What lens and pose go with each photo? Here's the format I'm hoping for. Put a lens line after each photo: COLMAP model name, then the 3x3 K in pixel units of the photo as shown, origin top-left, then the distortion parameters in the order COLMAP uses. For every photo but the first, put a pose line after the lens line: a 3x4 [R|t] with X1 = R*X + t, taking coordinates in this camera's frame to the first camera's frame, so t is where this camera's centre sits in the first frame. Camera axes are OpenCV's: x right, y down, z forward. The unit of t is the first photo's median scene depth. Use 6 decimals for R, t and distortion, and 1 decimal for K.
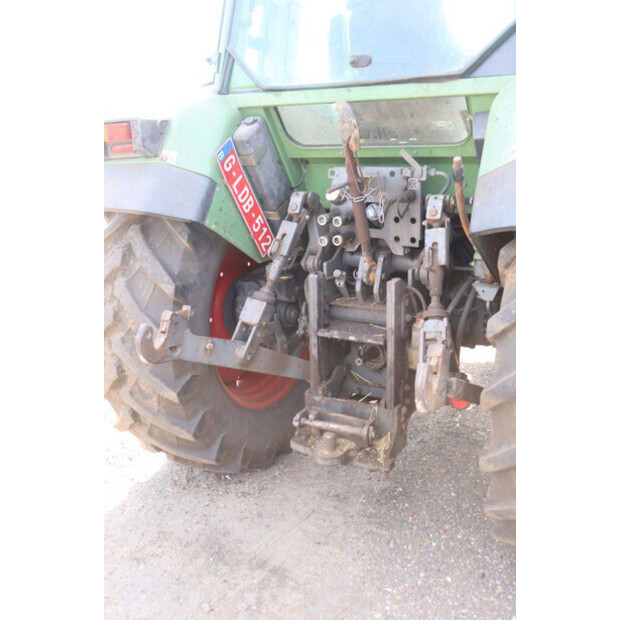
lens RADIAL K [[668.6, 0, 310.0], [0, 668.6, 310.0], [0, 0, 1]] dist [-0.109233, 0.262509]
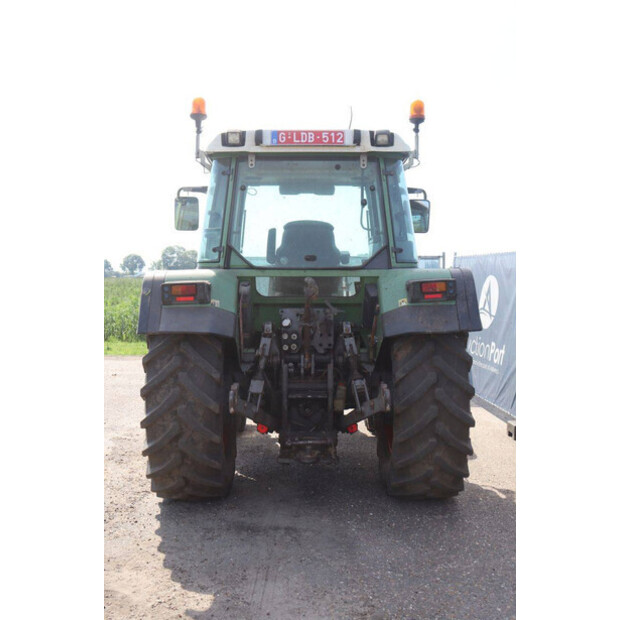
lens RADIAL K [[705.4, 0, 310.0], [0, 705.4, 310.0], [0, 0, 1]] dist [-0.056770, -0.001228]
pose [[0.855465, -0.003532, 0.517848, -0.969341], [0.107310, 0.979481, -0.170593, 0.142555], [-0.506620, 0.201507, 0.838291, -0.735297]]
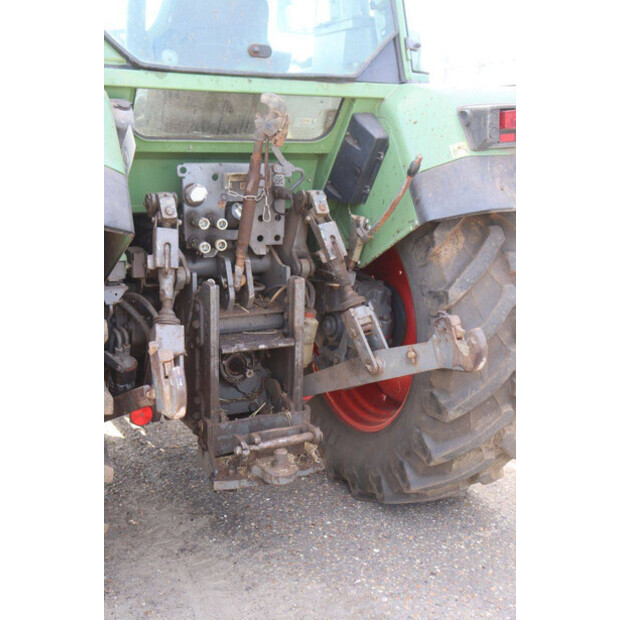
lens RADIAL K [[826.1, 0, 310.0], [0, 826.1, 310.0], [0, 0, 1]] dist [0.024922, 0.039836]
pose [[0.526846, -0.148418, 0.836902, -0.849634], [0.176390, 0.982292, 0.063161, -0.068234], [-0.831456, 0.114345, 0.543696, 0.308798]]
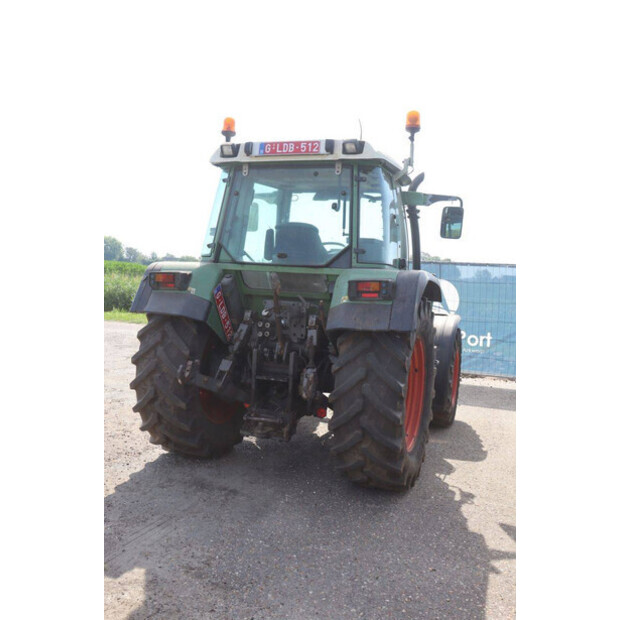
lens RADIAL K [[620.1, 0, 310.0], [0, 620.1, 310.0], [0, 0, 1]] dist [-0.113647, 0.000668]
pose [[0.982943, 0.057973, 0.174535, -0.175998], [-0.025570, 0.982880, -0.182466, 0.180736], [-0.182125, 0.174890, 0.967597, -0.967644]]
